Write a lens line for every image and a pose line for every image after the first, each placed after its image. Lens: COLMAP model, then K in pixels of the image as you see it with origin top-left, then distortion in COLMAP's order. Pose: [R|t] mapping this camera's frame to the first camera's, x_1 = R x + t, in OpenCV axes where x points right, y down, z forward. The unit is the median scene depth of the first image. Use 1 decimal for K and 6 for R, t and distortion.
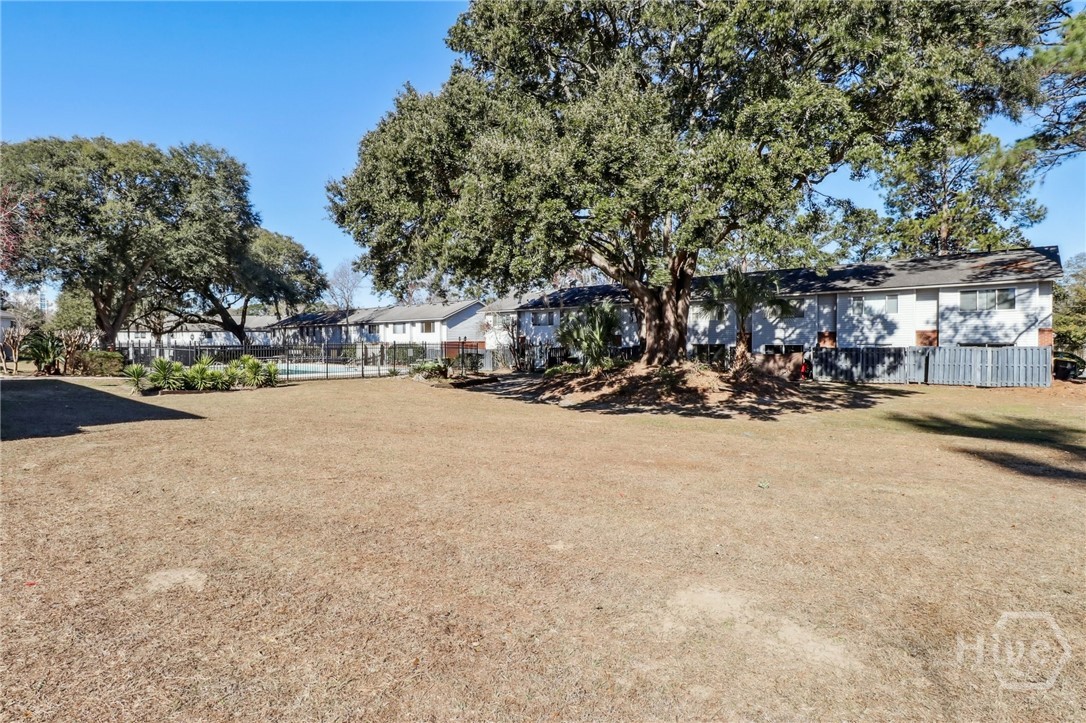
lens RADIAL K [[541.6, 0, 543.5], [0, 541.6, 350.1], [0, 0, 1]] dist [0.000680, 0.000103]
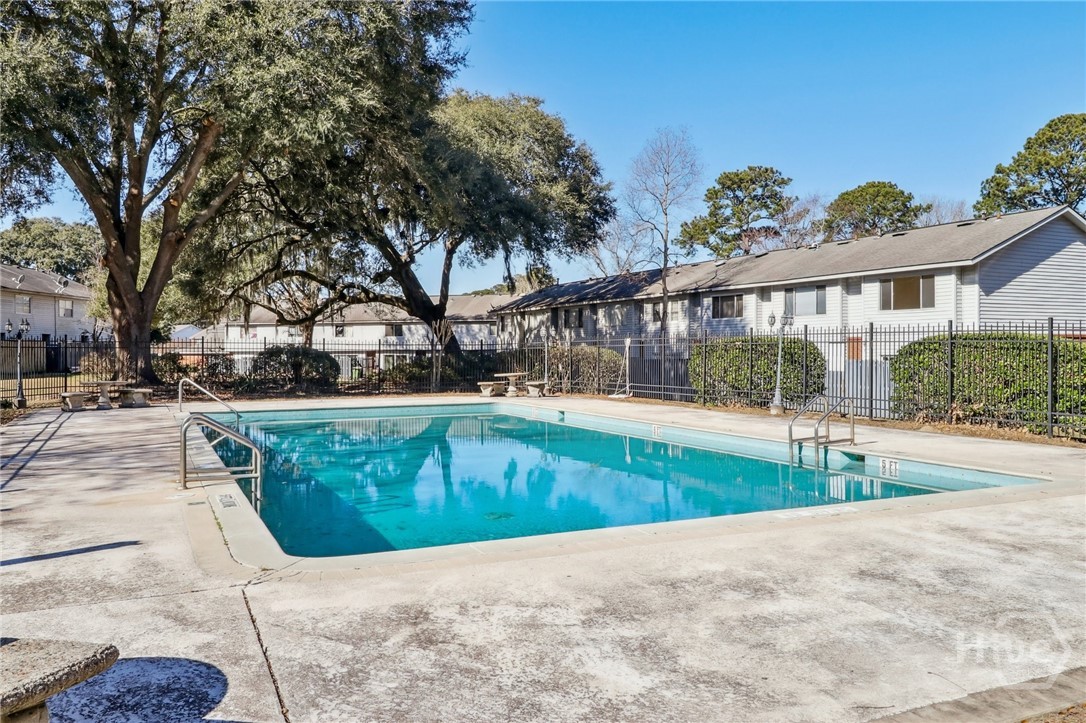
lens RADIAL K [[916.4, 0, 543.0], [0, 916.4, 361.5], [0, 0, 1]] dist [-0.113486, -0.000550]
pose [[0.912353, 0.008450, -0.409318, -0.160418], [-0.007923, 0.999964, 0.002983, 0.000366], [0.409328, 0.000521, 0.912387, 0.332007]]
